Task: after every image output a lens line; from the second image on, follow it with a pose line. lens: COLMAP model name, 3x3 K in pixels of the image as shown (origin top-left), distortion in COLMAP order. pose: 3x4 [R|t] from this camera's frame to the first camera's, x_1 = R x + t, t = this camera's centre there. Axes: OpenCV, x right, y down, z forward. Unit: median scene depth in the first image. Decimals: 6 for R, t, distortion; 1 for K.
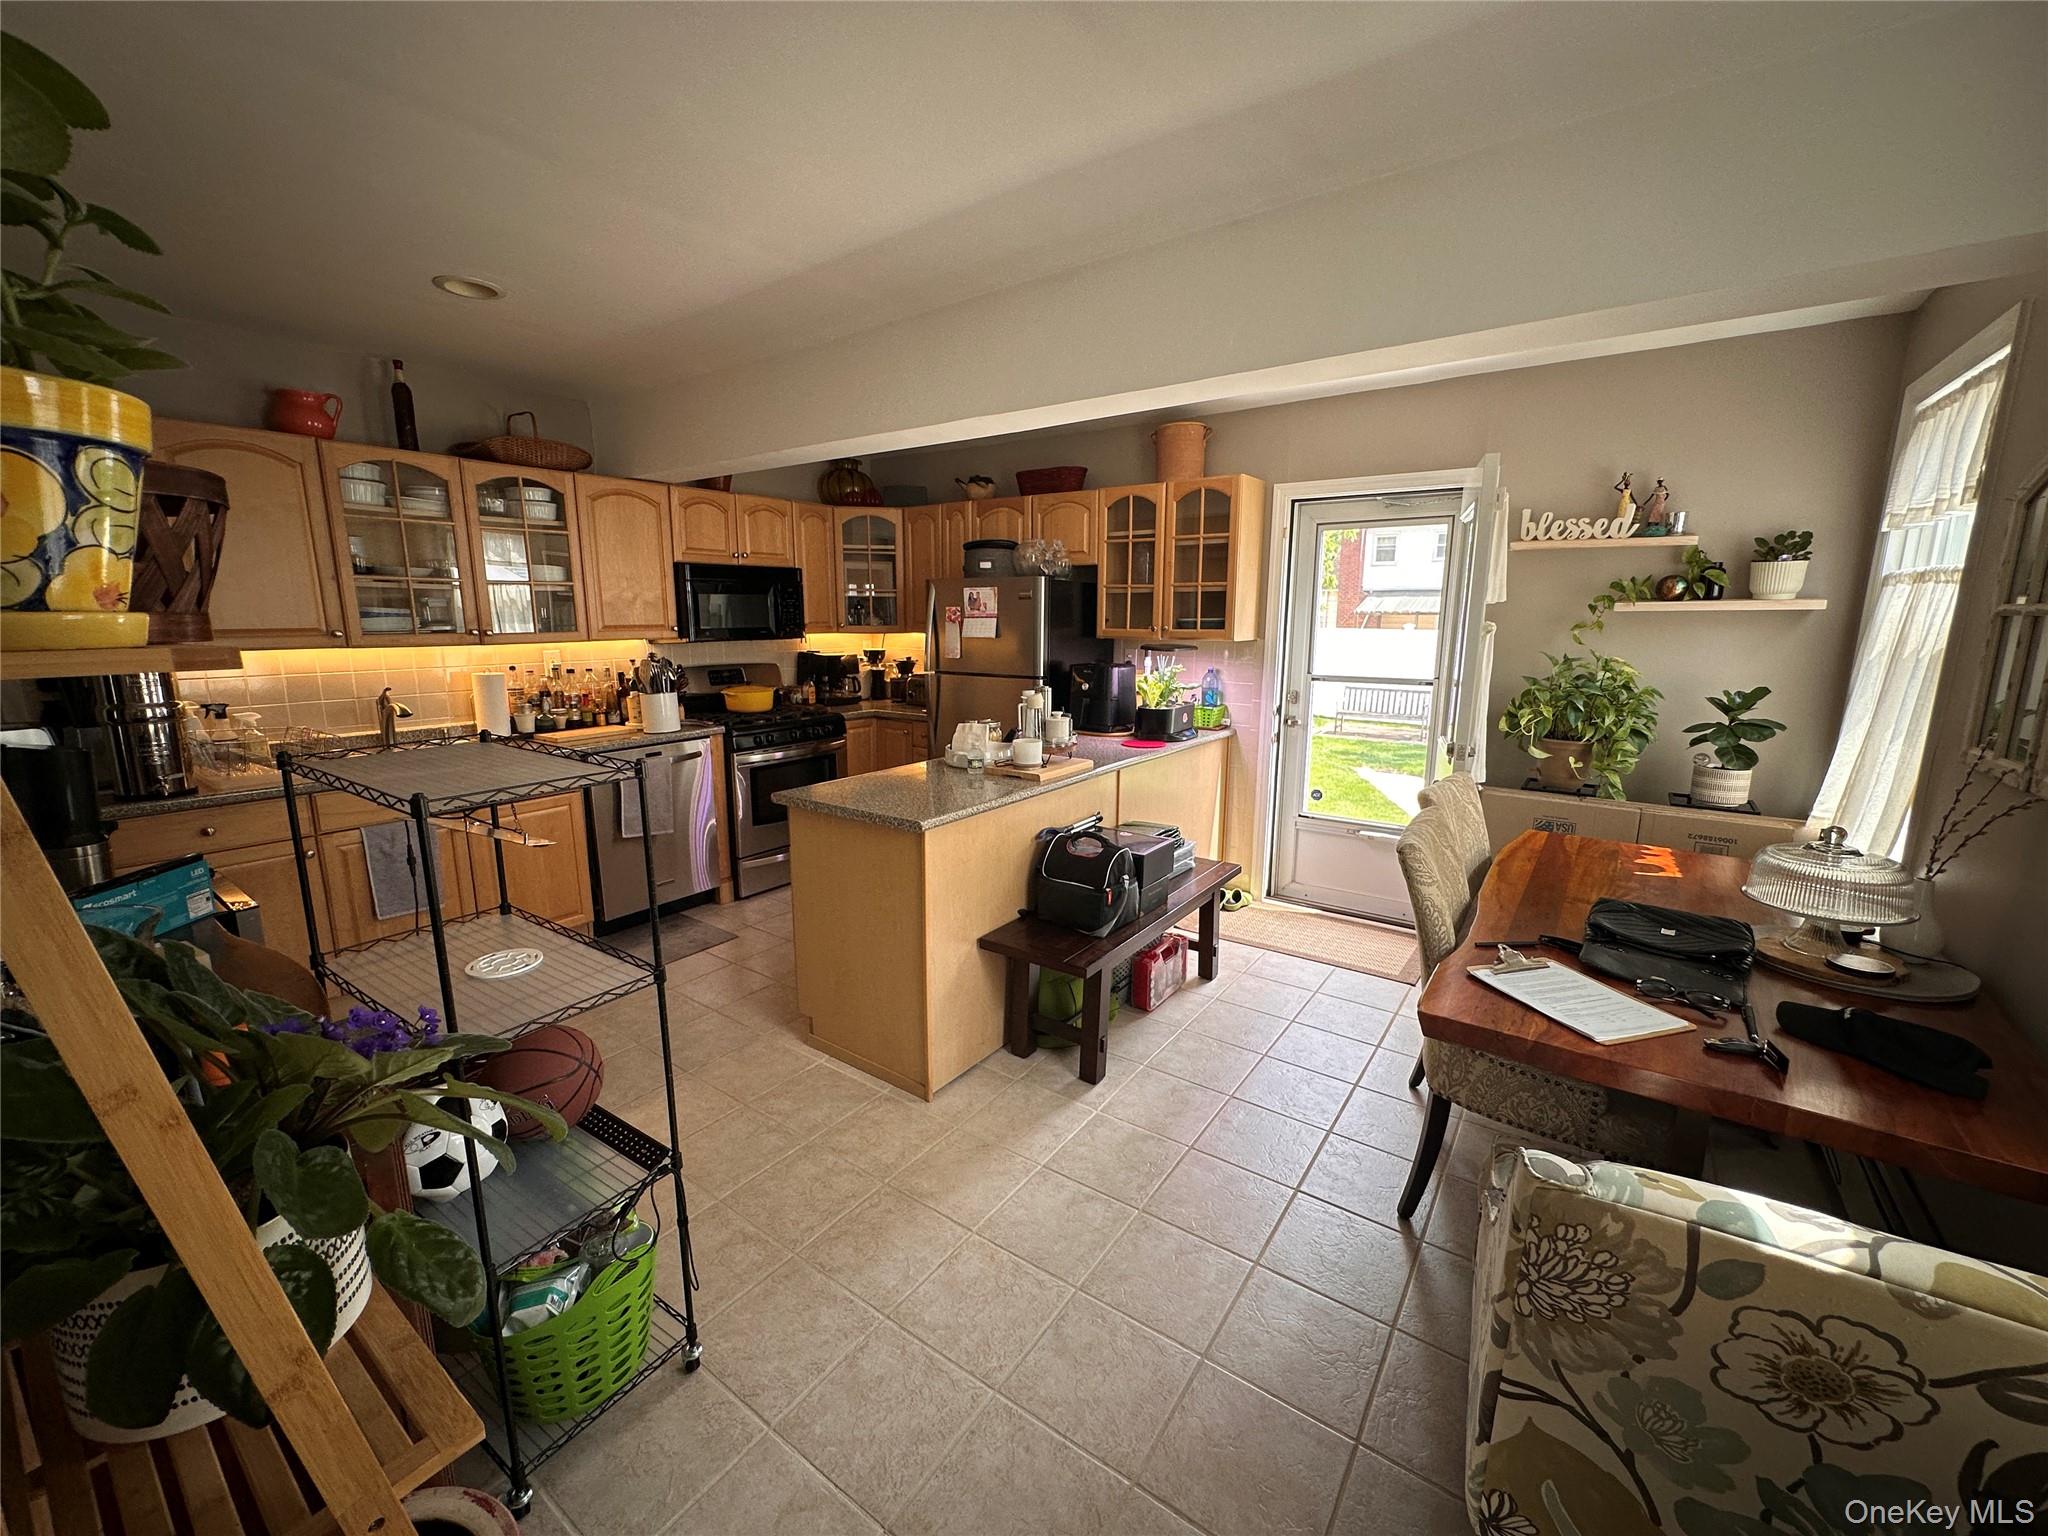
lens RADIAL K [[815.4, 0, 1025.0], [0, 815.4, 769.5], [0, 0, 1]] dist [-0.006136, 0.001138]
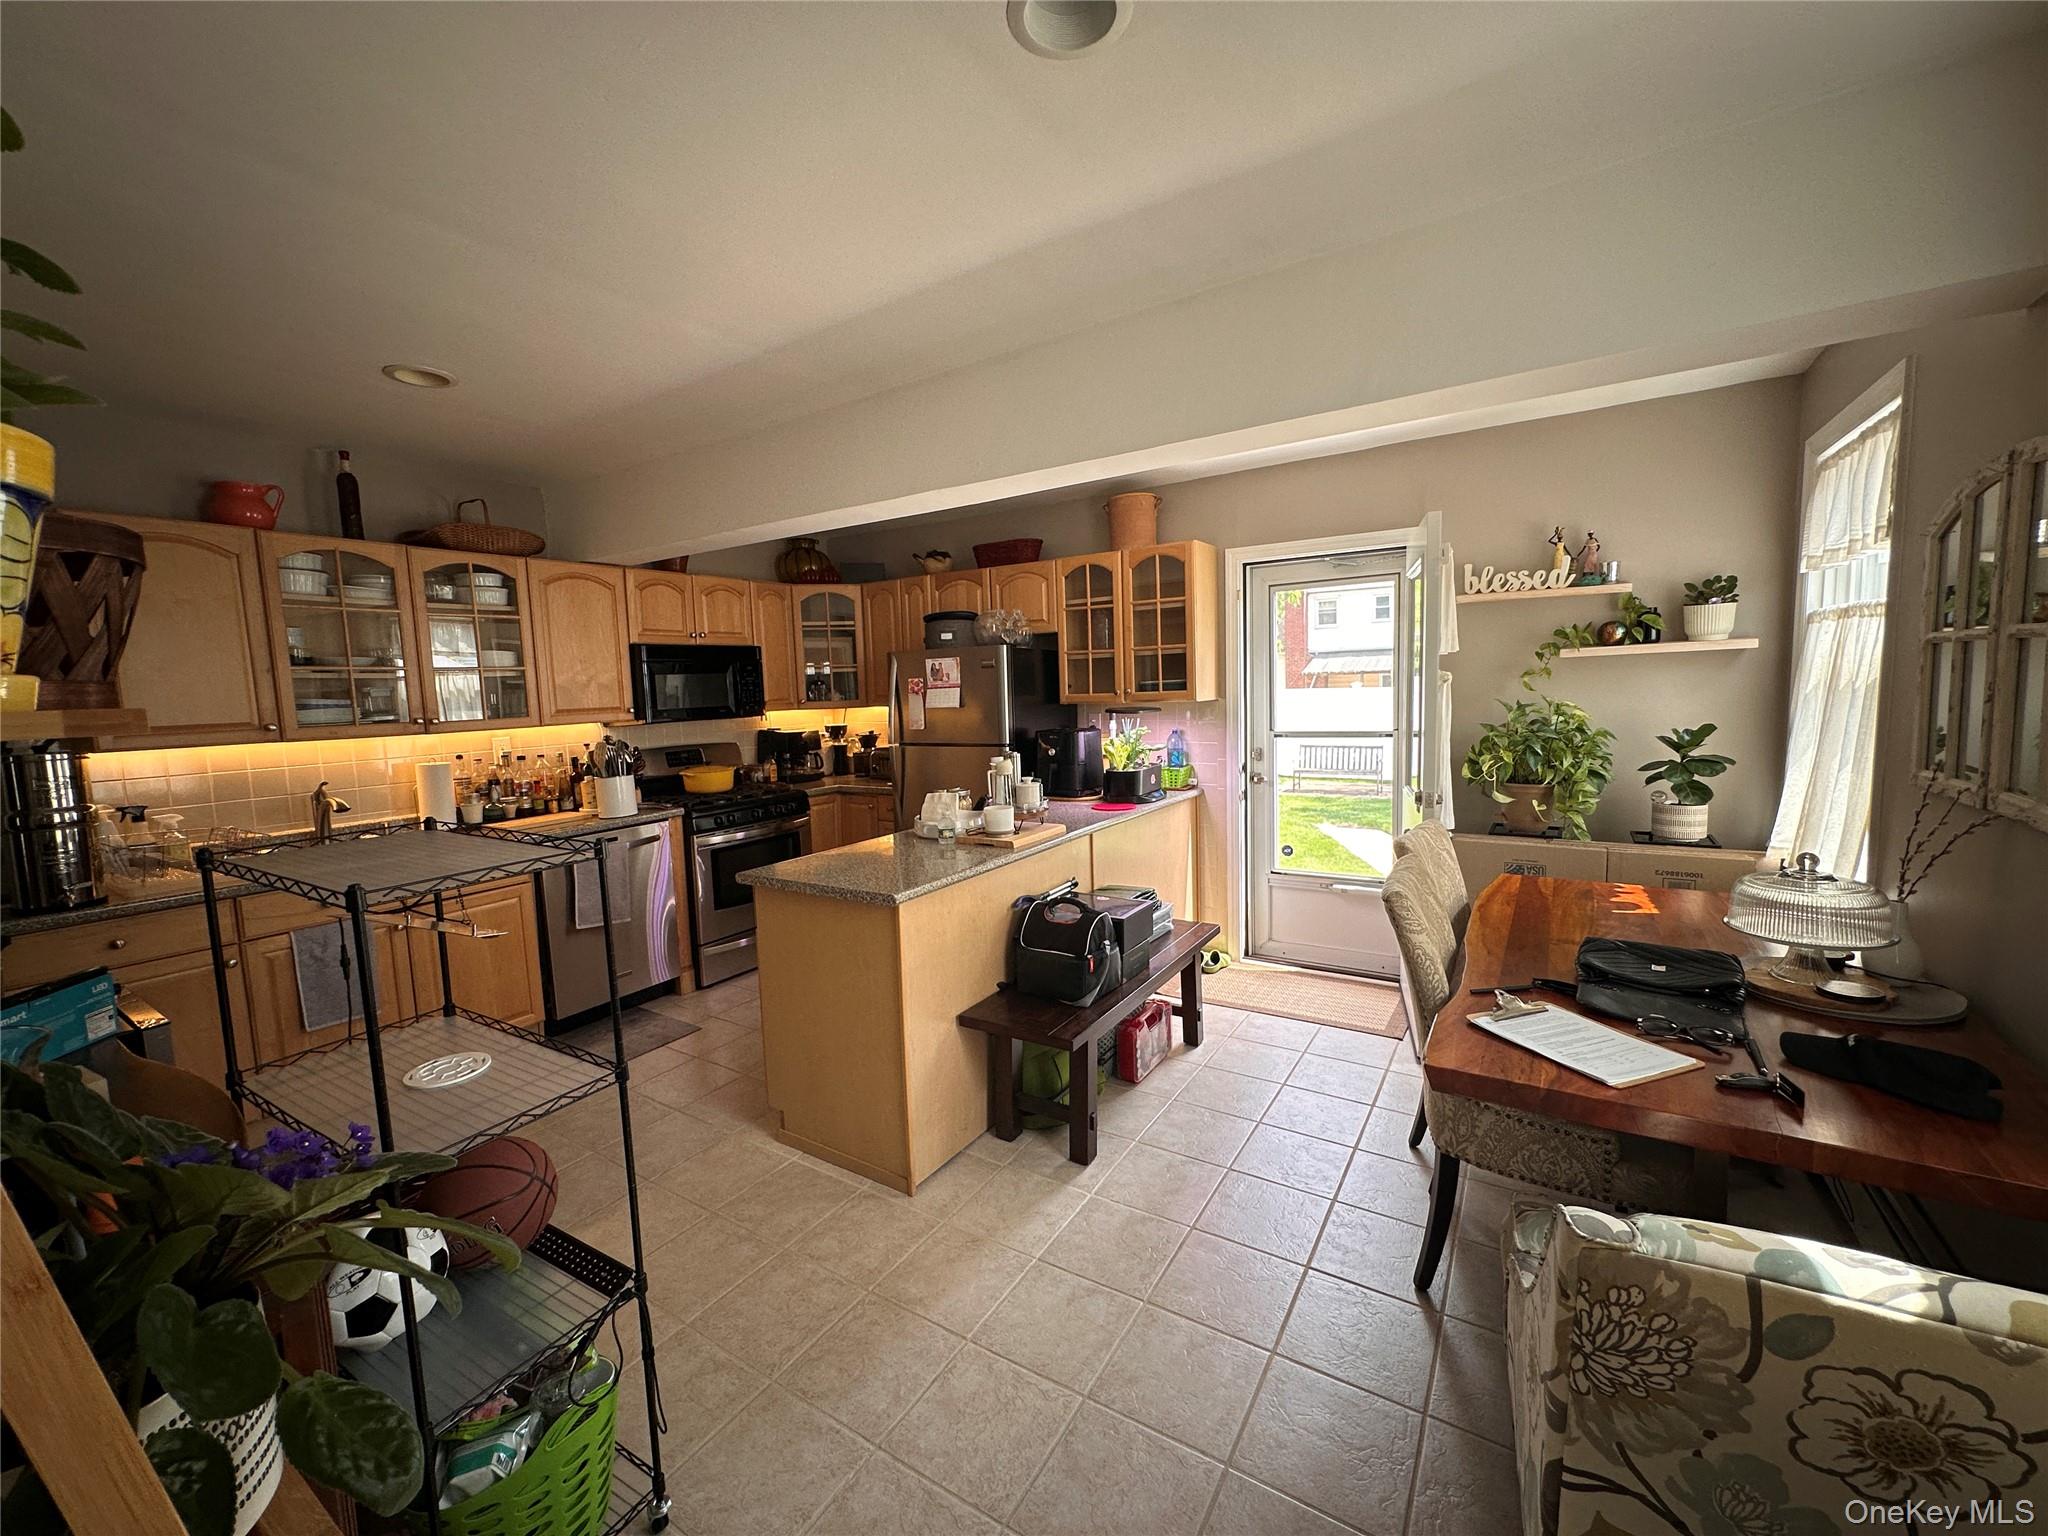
lens RADIAL K [[815.4, 0, 1025.4], [0, 815.4, 769.2], [0, 0, 1]] dist [-0.006136, 0.001138]
pose [[0.997911, -0.041751, 0.049309, -0.011402], [0.045921, 0.995173, -0.086727, 0.005261], [-0.045450, 0.088810, 0.995011, 0.015600]]
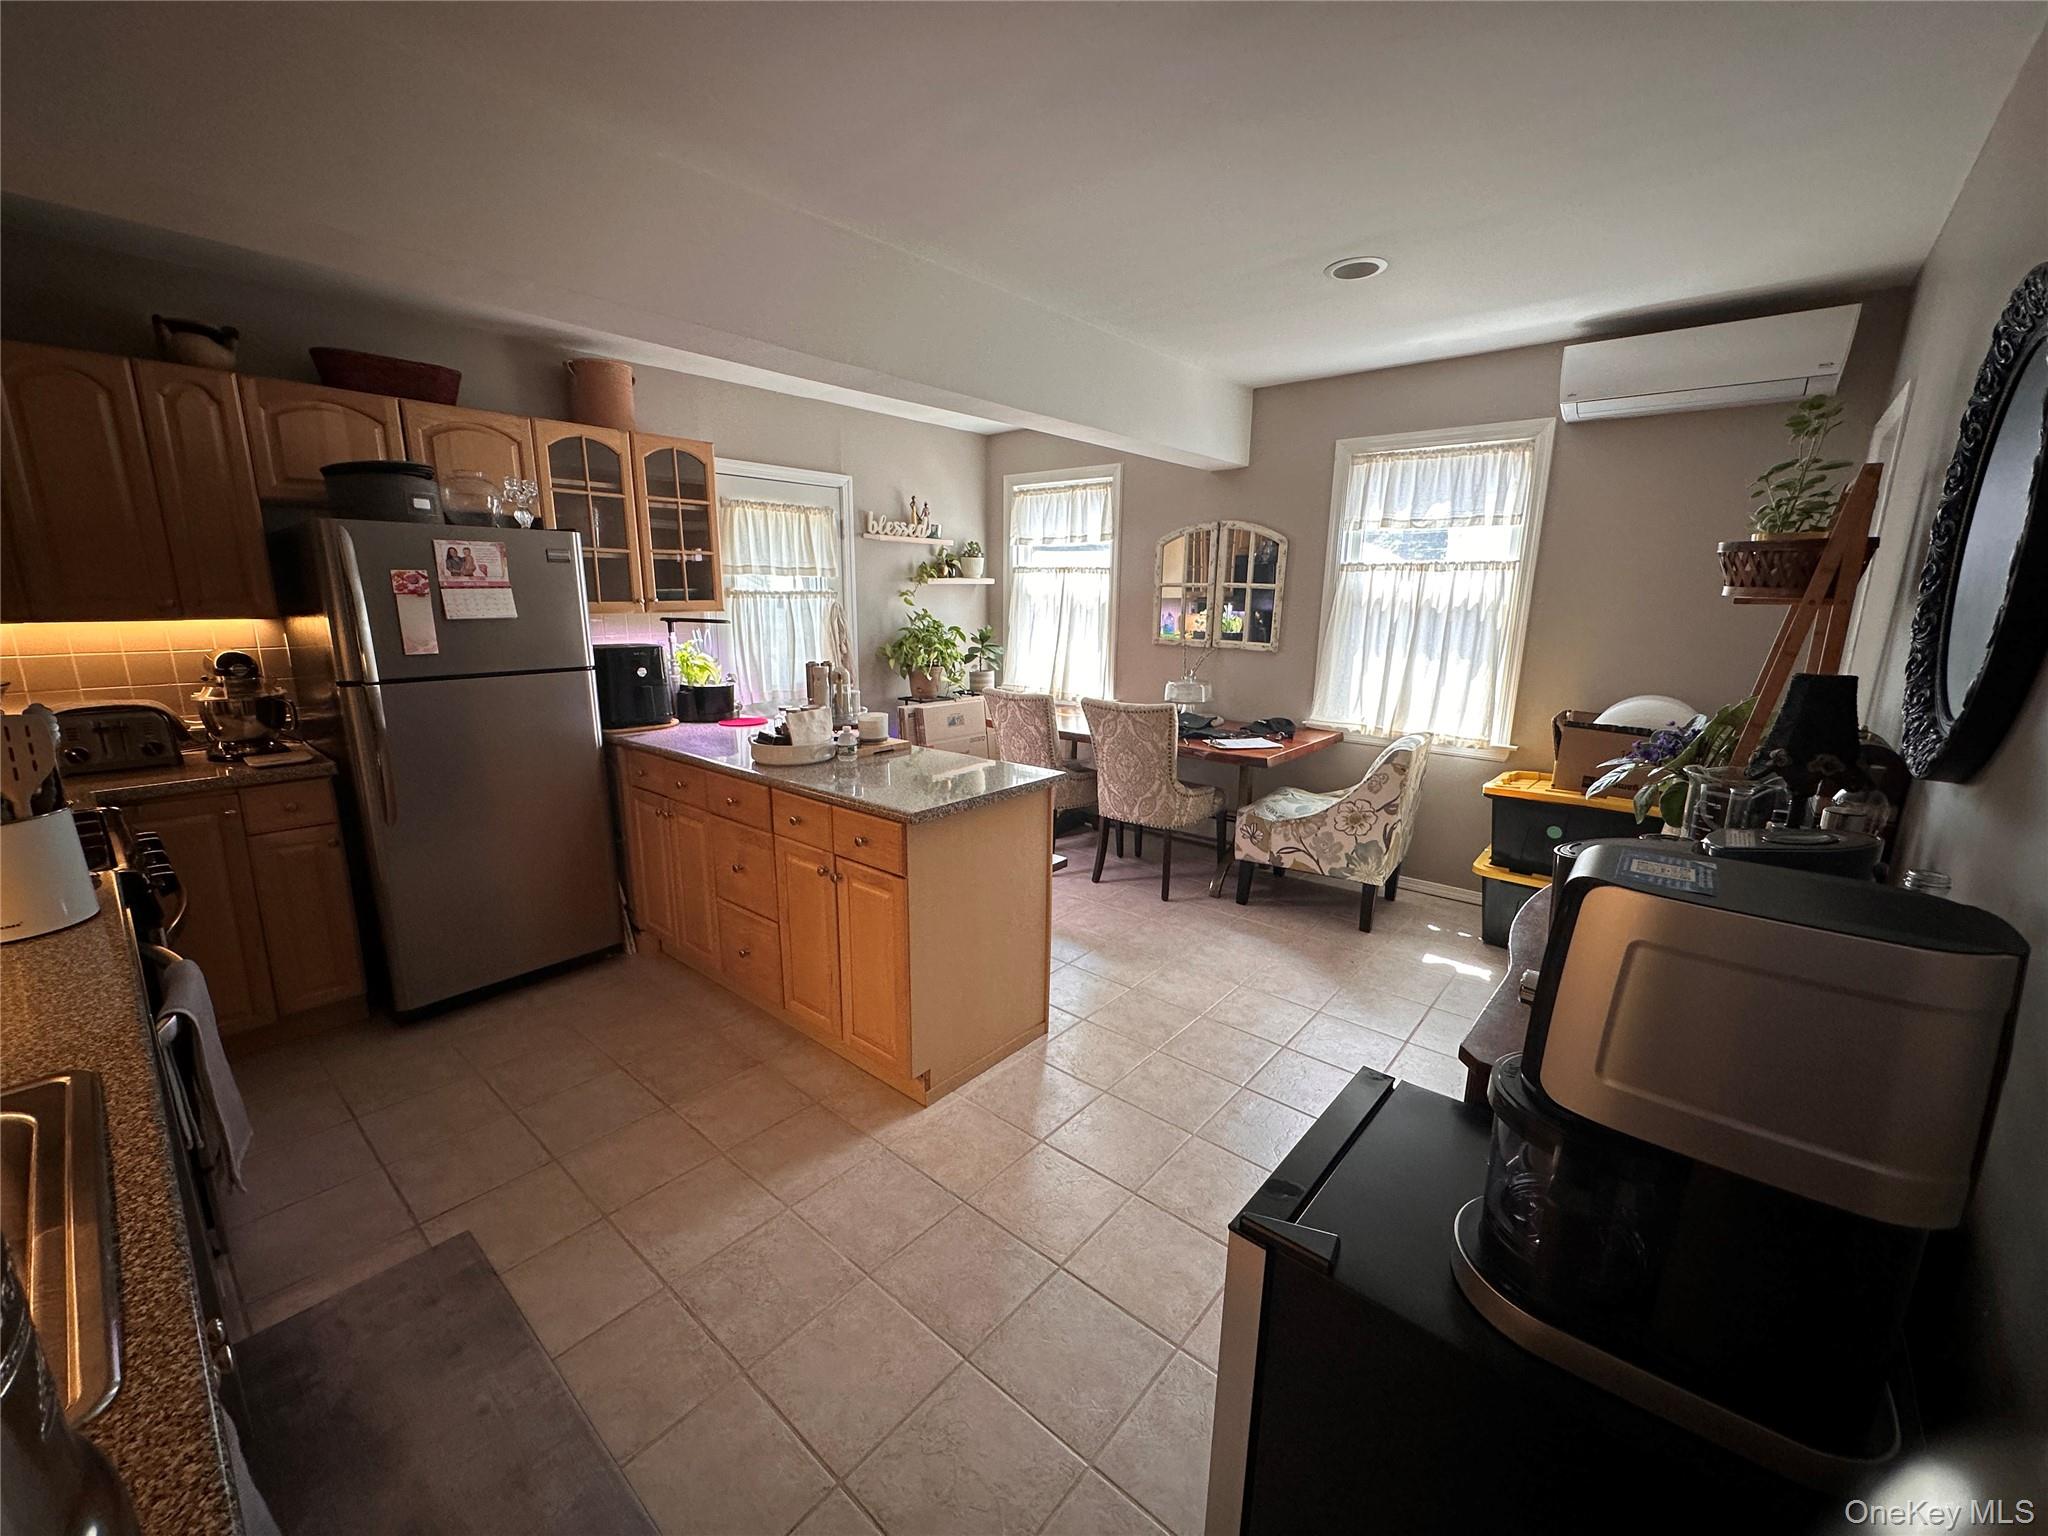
lens RADIAL K [[815.4, 0, 1018.3], [0, 815.4, 758.4], [0, 0, 1]] dist [-0.006136, 0.001138]
pose [[0.089165, -0.208359, 0.973979, -0.956300], [0.167944, 0.967018, 0.191495, -0.147946], [-0.981756, 0.146500, 0.121217, 0.717529]]
